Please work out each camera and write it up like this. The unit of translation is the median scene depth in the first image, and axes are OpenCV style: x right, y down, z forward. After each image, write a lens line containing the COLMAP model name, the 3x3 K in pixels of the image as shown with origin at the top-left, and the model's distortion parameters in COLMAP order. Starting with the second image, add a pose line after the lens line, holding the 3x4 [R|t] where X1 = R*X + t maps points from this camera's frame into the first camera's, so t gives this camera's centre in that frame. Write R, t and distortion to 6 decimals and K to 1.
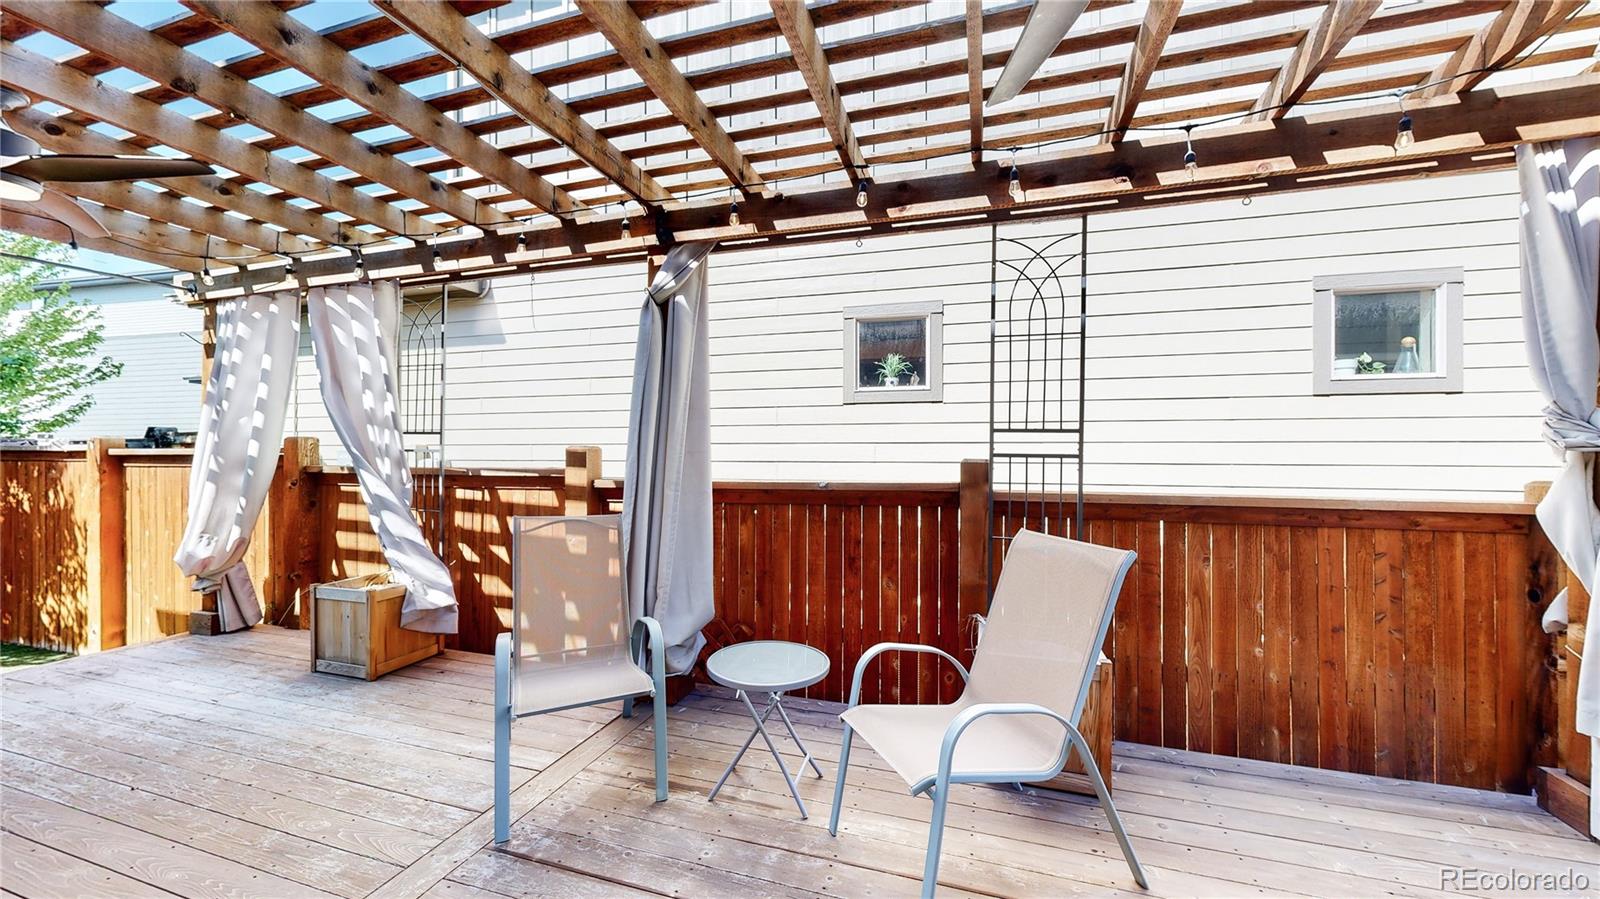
lens RADIAL K [[598.9, 0, 796.9], [0, 598.9, 454.0], [0, 0, 1]] dist [0.001544, 0.000089]
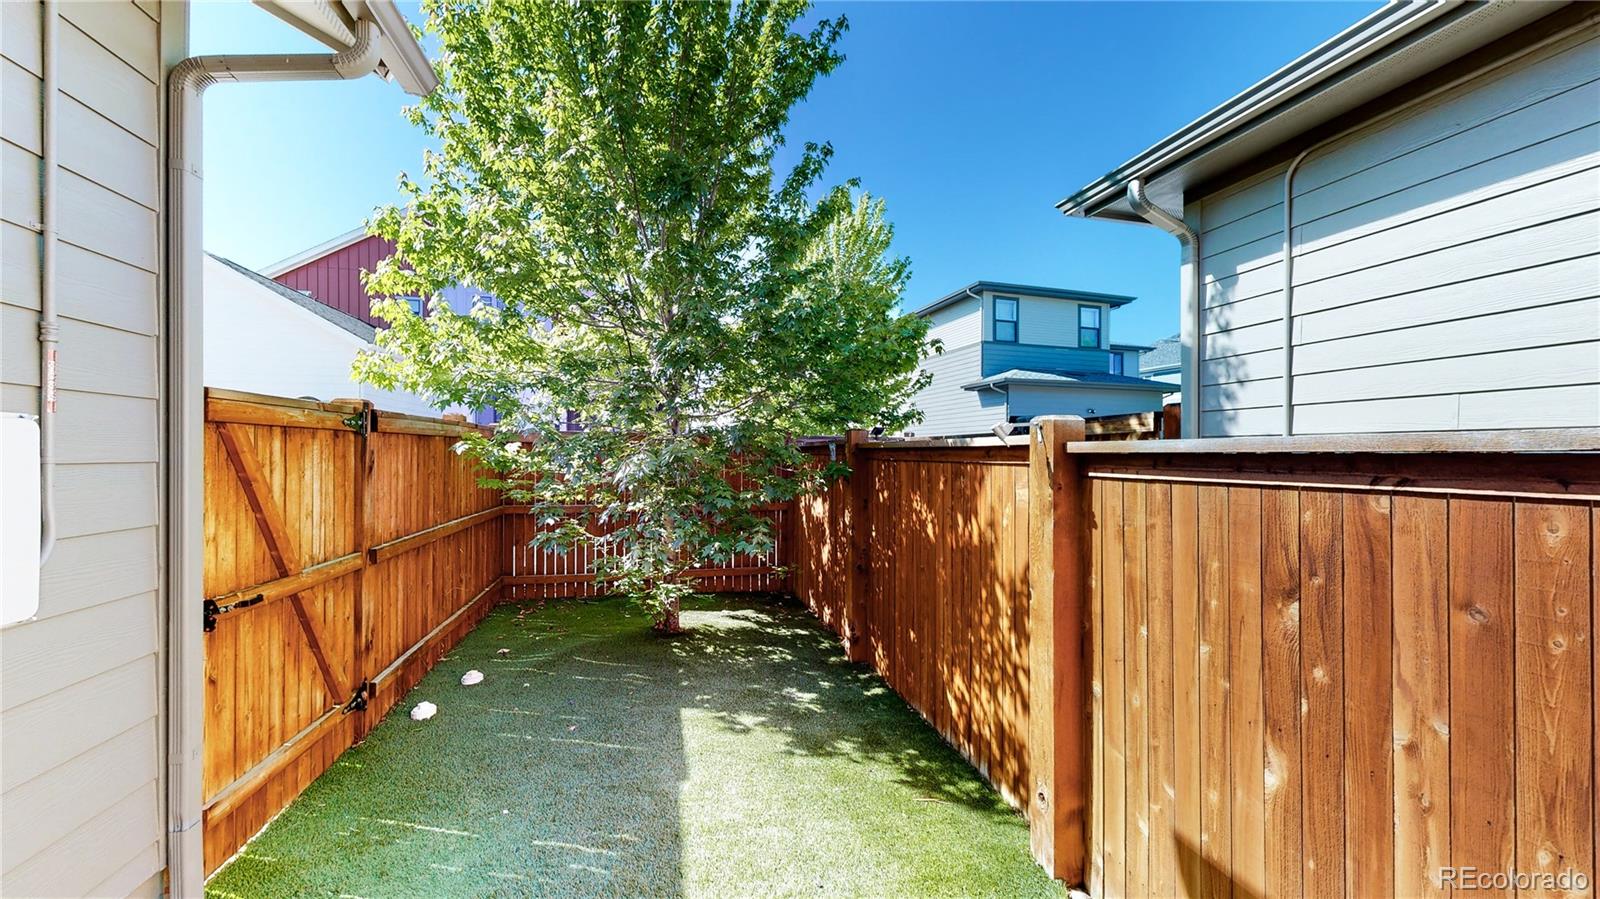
lens RADIAL K [[598.9, 0, 800.0], [0, 598.9, 452.3], [0, 0, 1]] dist [0.001544, 0.000089]
pose [[0.522488, -0.012671, -0.852552, -0.833223], [0.015272, 0.999868, -0.005501, -0.000183], [0.852510, -0.010146, 0.522613, 0.556071]]
